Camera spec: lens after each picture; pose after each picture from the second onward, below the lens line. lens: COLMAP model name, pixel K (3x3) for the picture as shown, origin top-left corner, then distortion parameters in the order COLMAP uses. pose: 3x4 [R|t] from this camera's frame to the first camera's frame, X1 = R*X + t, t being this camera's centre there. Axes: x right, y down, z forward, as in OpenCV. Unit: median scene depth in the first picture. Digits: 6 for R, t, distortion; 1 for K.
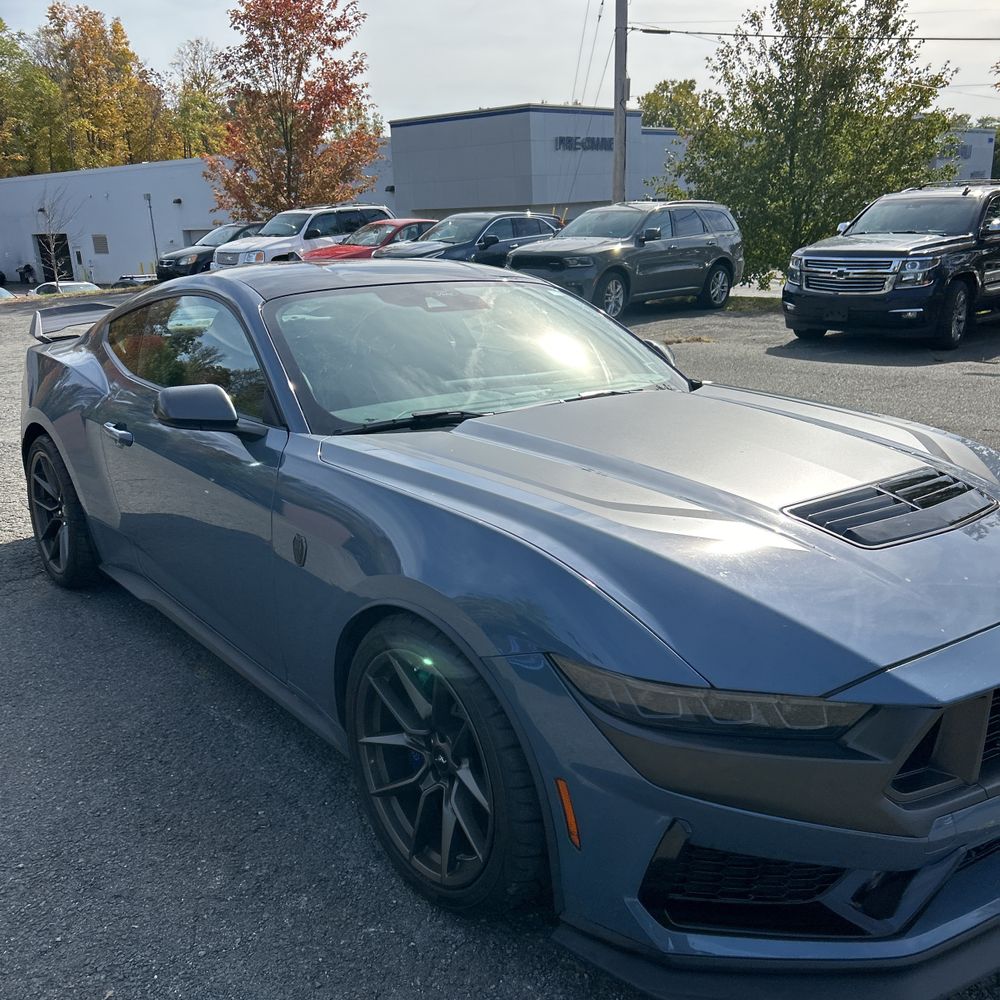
lens RADIAL K [[1014.7, 0, 494.7], [0, 1014.7, 512.7], [0, 0, 1]] dist [0.011803, 0.004079]
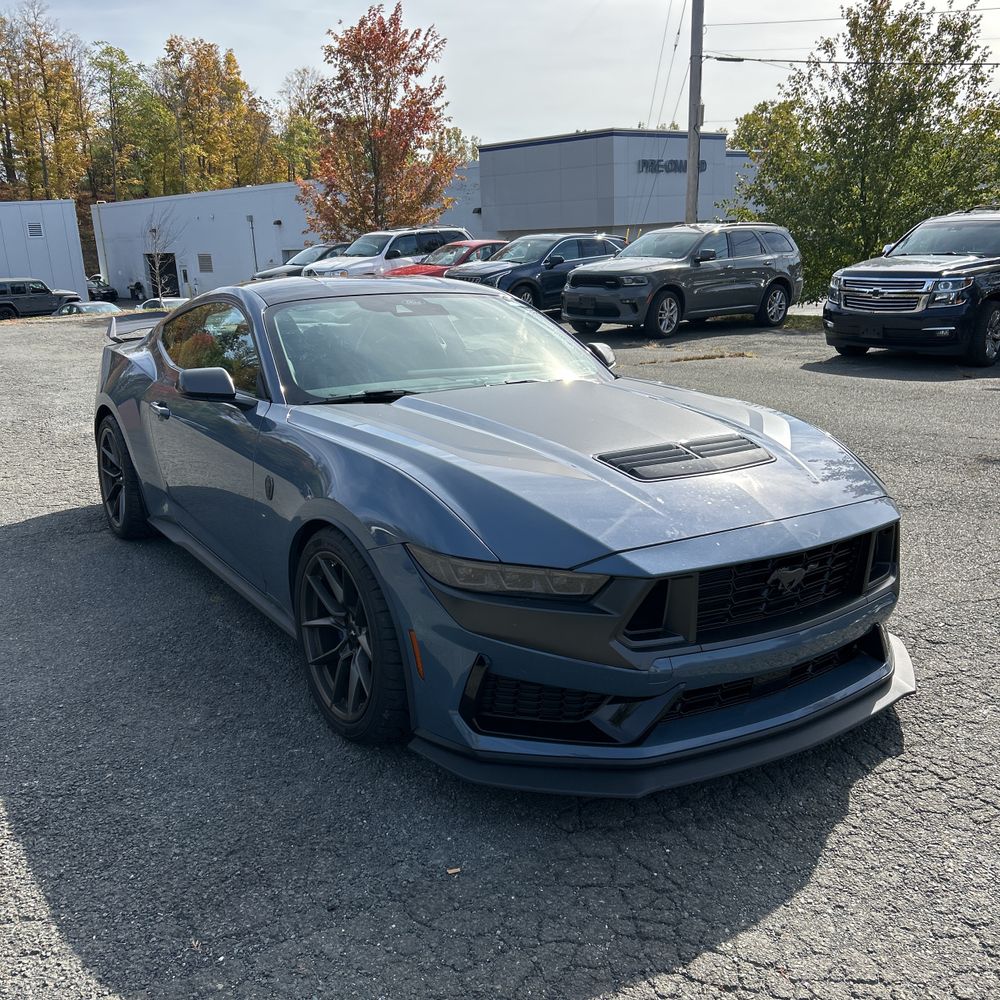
lens RADIAL K [[1016.6, 0, 500.7], [0, 1016.6, 508.8], [0, 0, 1]] dist [0.022179, -0.024312]
pose [[0.996016, 0.023994, -0.085888, 0.029600], [-0.025928, 0.999433, -0.021466, 0.011021], [0.085324, 0.023608, 0.996074, -0.041157]]
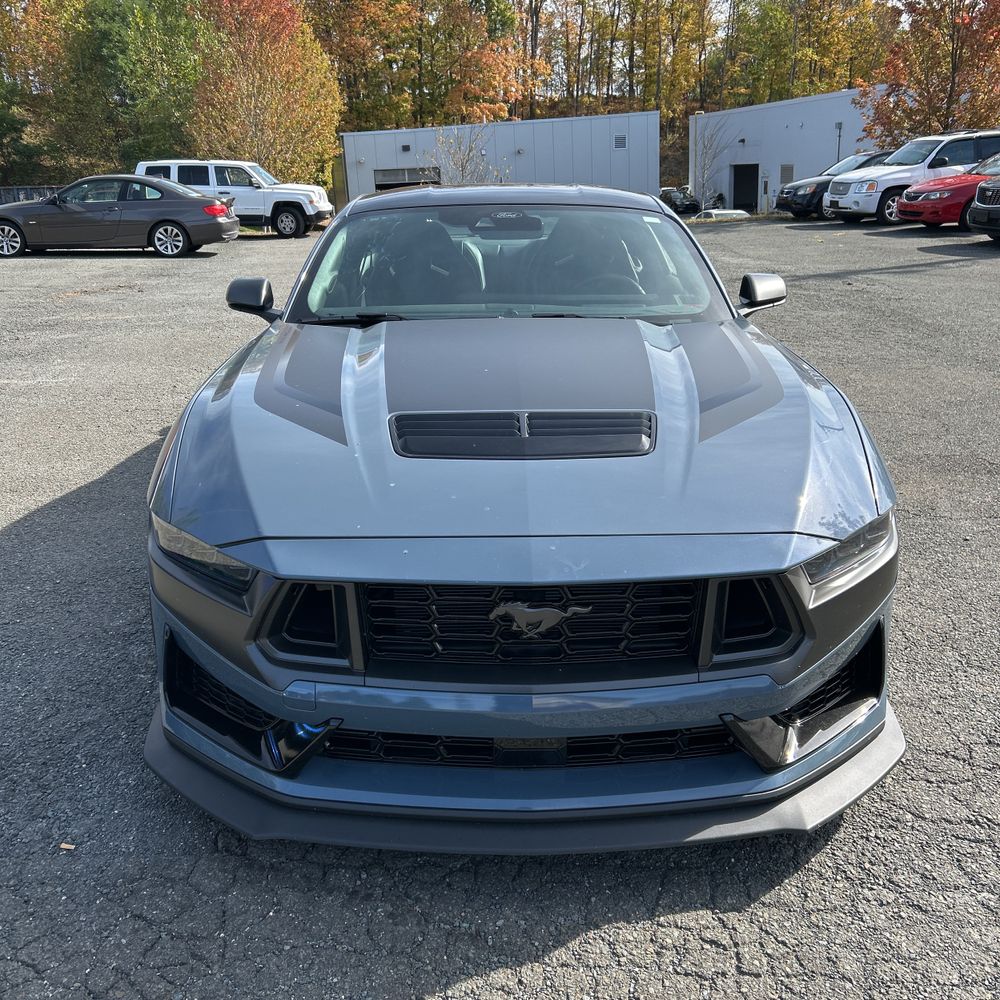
lens RADIAL K [[1020.5, 0, 500.0], [0, 1020.5, 500.0], [0, 0, 1]] dist [0.013938, -0.003586]
pose [[0.786378, 0.191569, -0.587291, 0.110843], [-0.161937, 0.981381, 0.103285, -0.004646], [0.596142, 0.013883, 0.802759, 0.019059]]
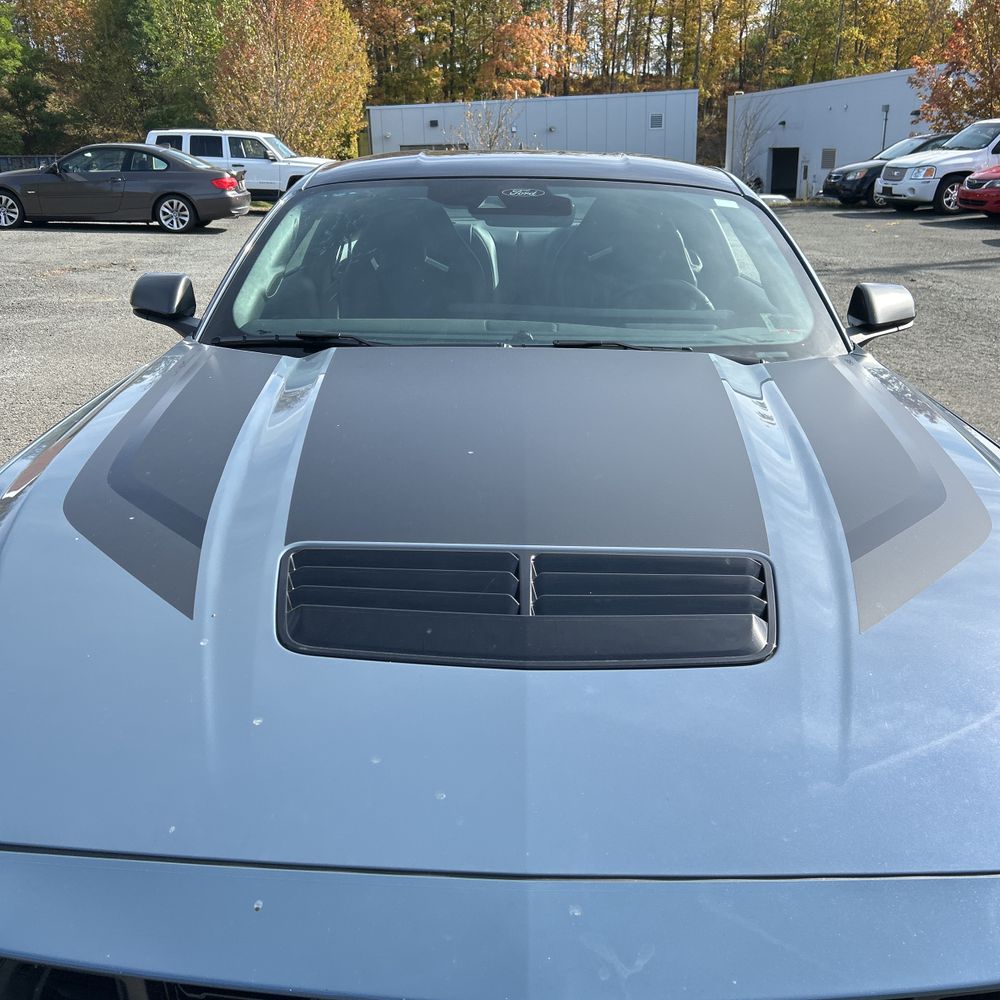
lens RADIAL K [[1014.7, 0, 494.7], [0, 1014.7, 512.7], [0, 0, 1]] dist [0.011803, 0.004079]
pose [[0.764616, 0.232345, -0.601147, 0.078715], [-0.187056, 0.972609, 0.137993, -0.013611], [0.616743, 0.006936, 0.787134, 0.062596]]
